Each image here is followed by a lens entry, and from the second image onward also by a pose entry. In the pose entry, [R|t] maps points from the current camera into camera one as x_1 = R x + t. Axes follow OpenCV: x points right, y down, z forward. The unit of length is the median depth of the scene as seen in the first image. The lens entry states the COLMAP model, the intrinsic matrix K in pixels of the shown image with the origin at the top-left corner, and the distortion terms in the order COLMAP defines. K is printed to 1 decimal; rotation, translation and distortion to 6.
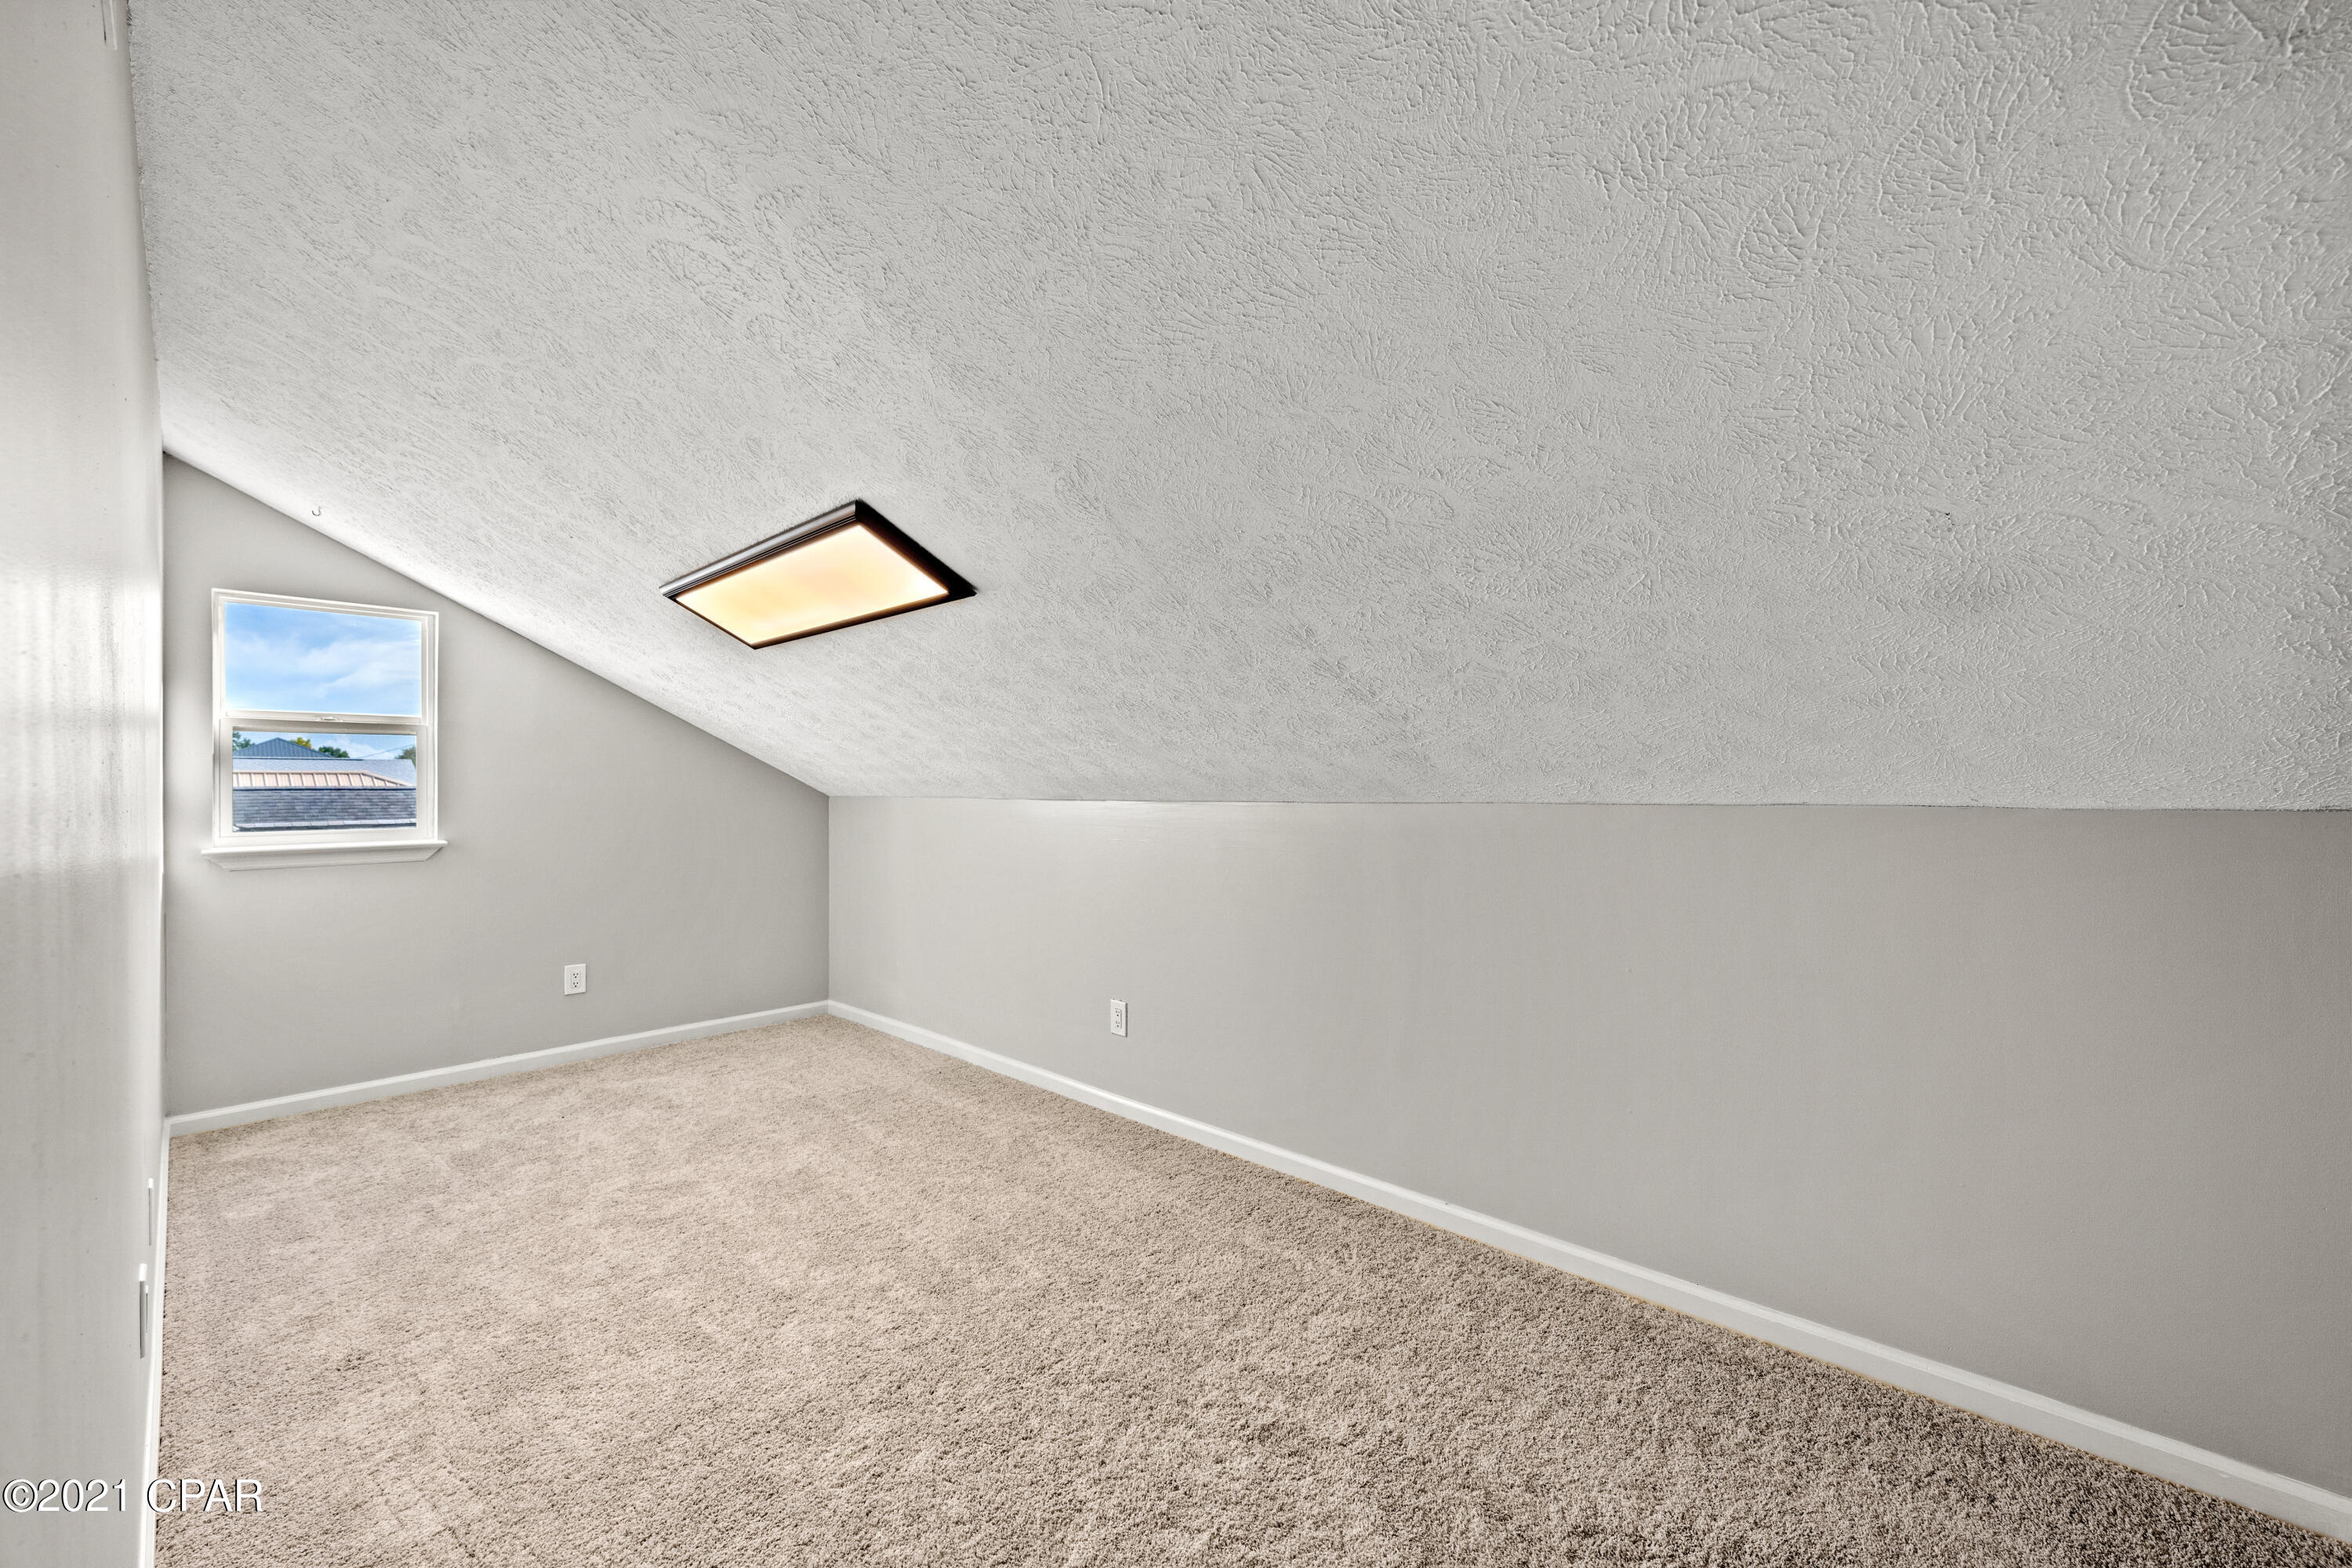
lens RADIAL K [[901.5, 0, 1171.6], [0, 901.5, 780.0], [0, 0, 1]] dist [-0.002635, -0.000261]
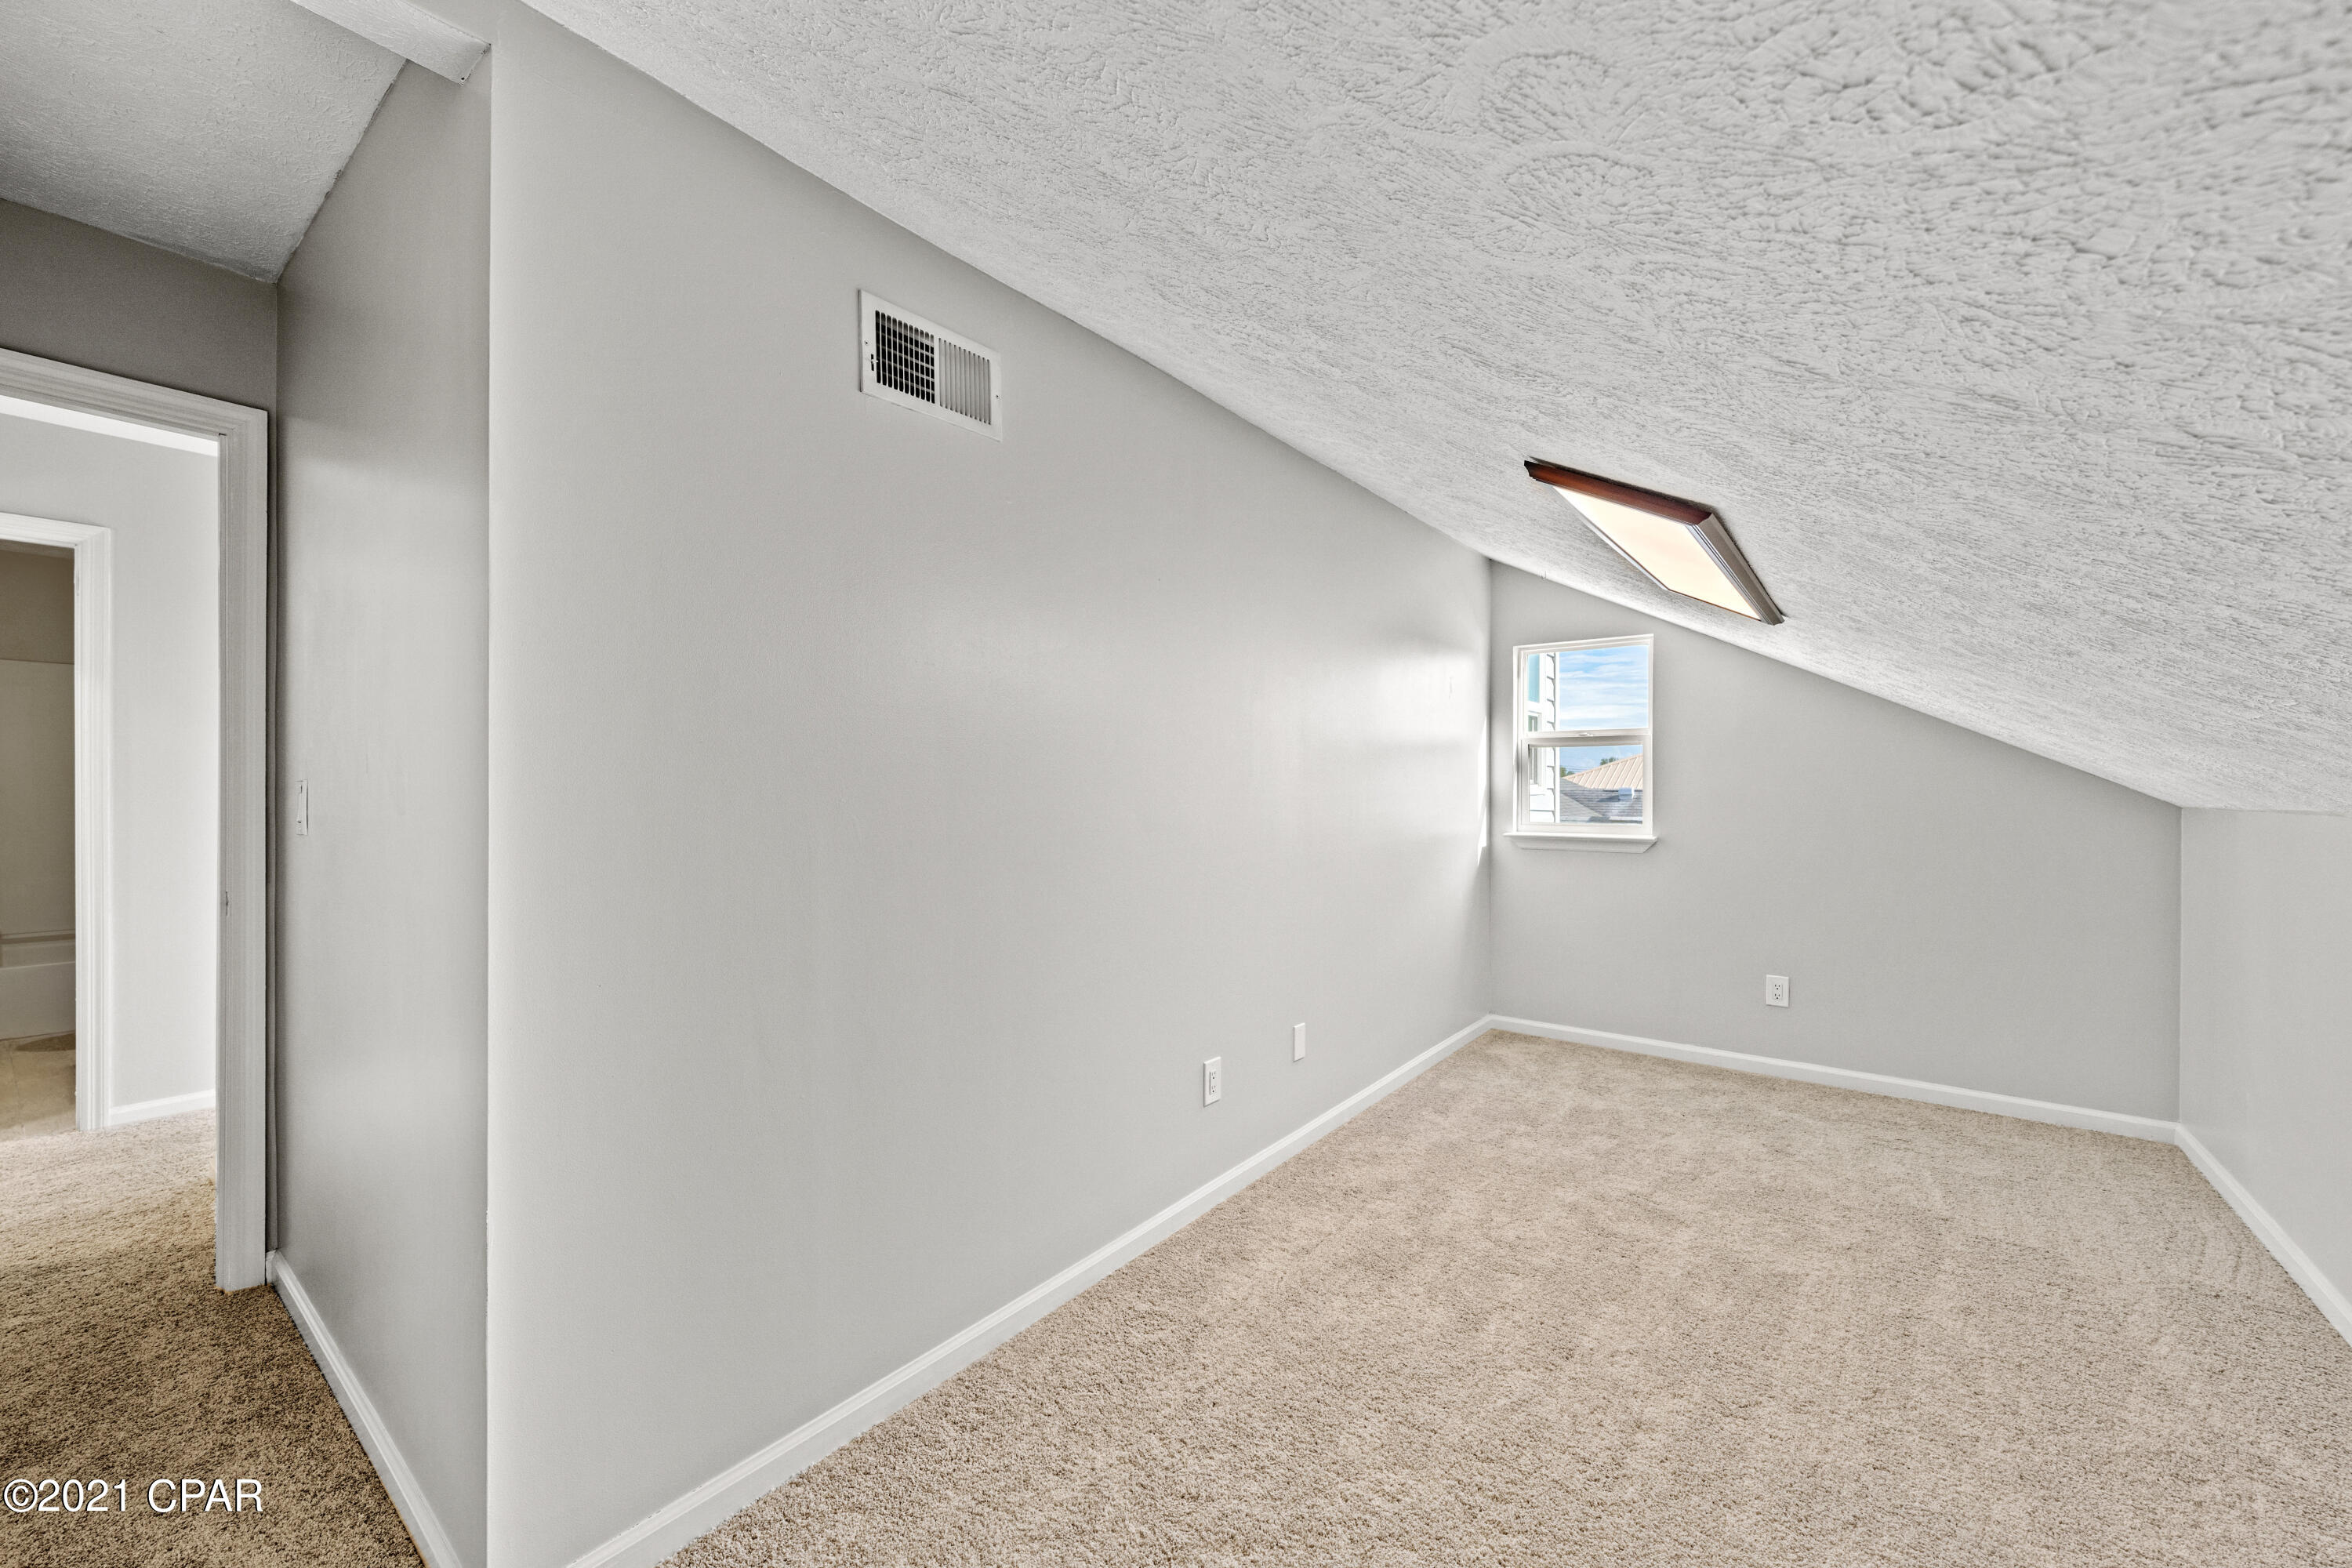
lens RADIAL K [[901.5, 0, 1175.3], [0, 901.5, 787.1], [0, 0, 1]] dist [-0.002635, -0.000261]
pose [[0.102407, 0.004161, -0.994734, 0.284478], [0.001493, 0.999989, 0.004337, 0.000141], [0.994741, -0.001929, 0.102400, 0.344021]]
